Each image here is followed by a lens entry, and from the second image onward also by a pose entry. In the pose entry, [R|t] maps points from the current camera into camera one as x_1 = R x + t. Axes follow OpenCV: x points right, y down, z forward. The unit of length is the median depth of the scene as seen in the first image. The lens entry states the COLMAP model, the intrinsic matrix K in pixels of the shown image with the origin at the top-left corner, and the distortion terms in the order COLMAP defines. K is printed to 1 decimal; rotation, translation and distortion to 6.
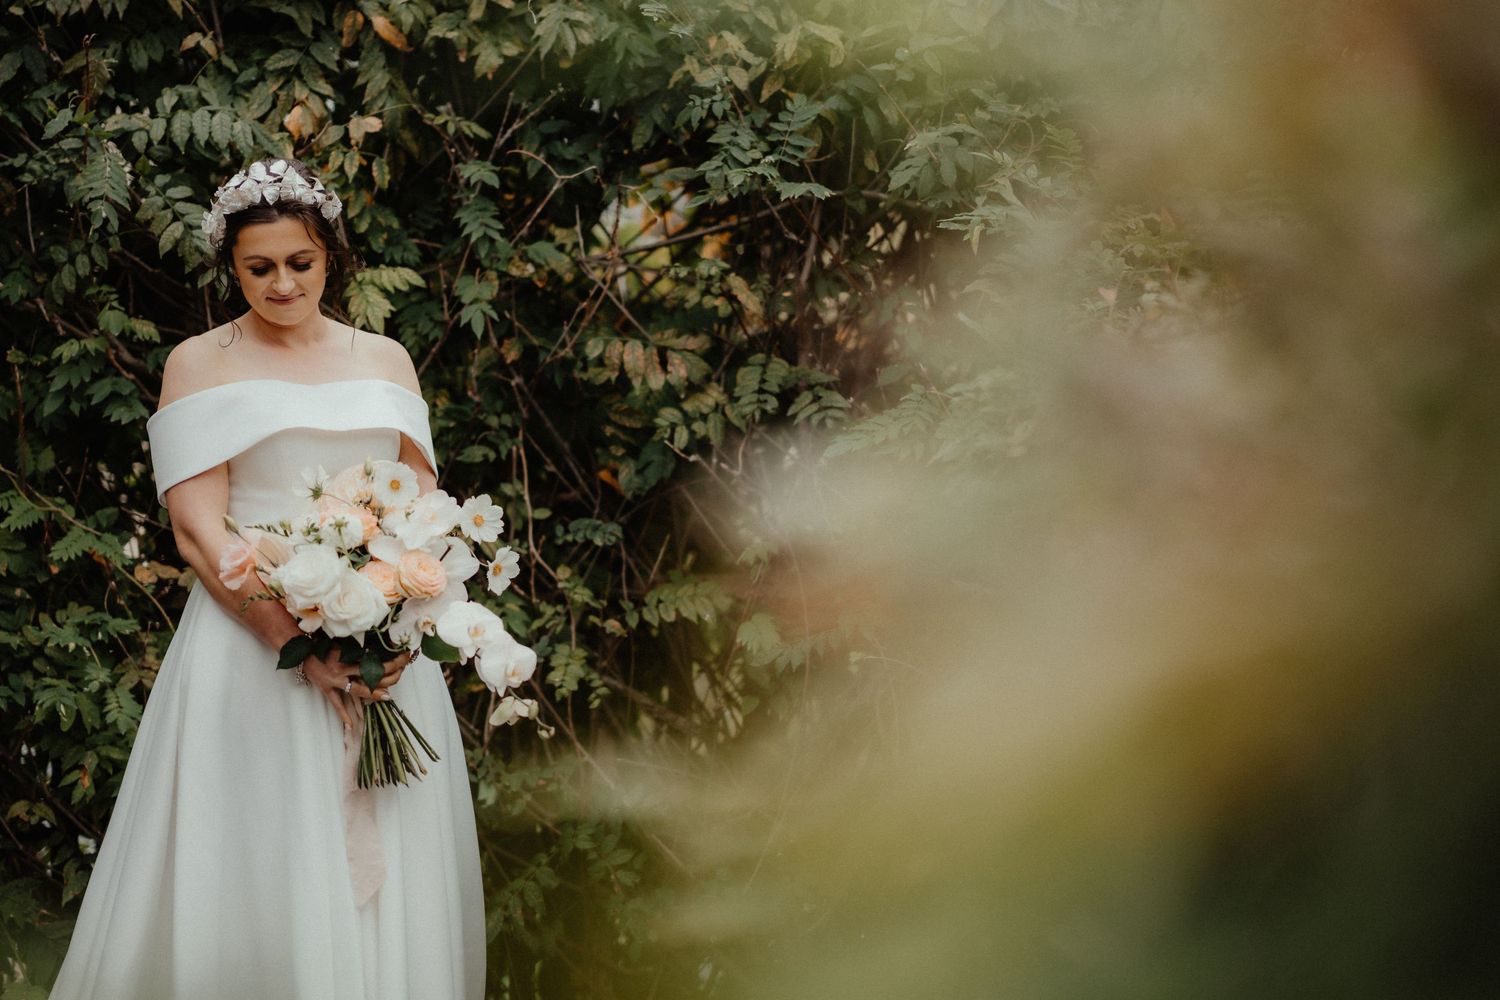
lens RADIAL K [[3692.1, 0, 750.0], [0, 3692.1, 500.0], [0, 0, 1]] dist [0.114596, 0.470334]
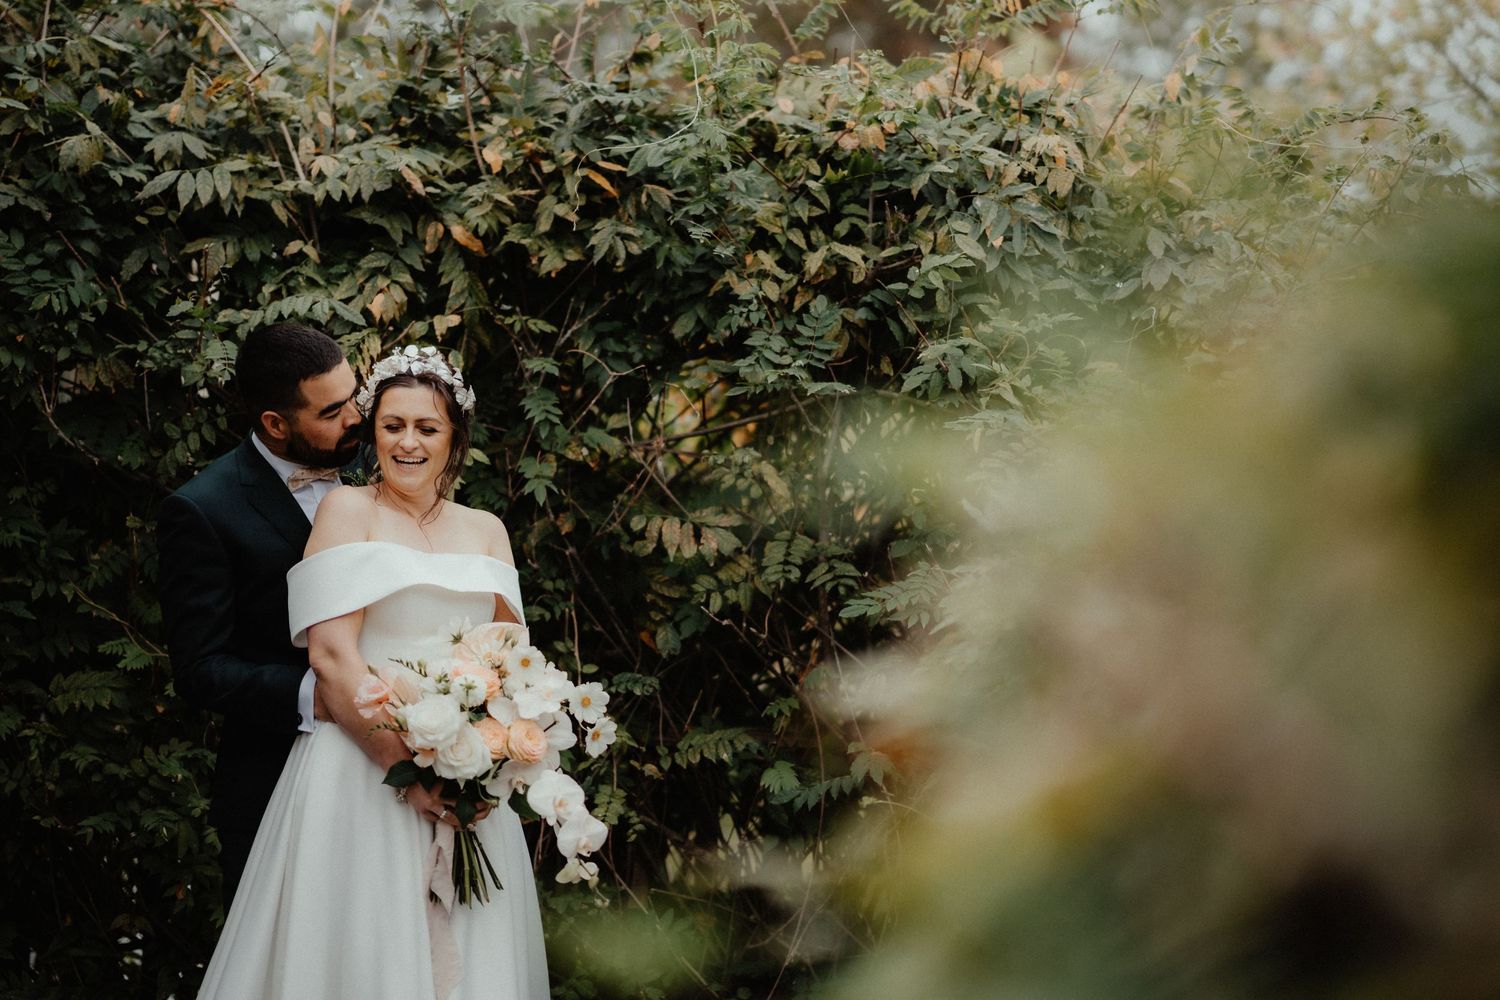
lens RADIAL K [[3685.7, 0, 593.0], [0, 3685.7, 521.4], [0, 0, 1]] dist [0.986243, 0.149057]
pose [[0.998122, 0.022371, -0.057030, 0.008447], [-0.024376, 0.999100, -0.034709, -0.001958], [0.056203, 0.036034, 0.997769, -0.135025]]
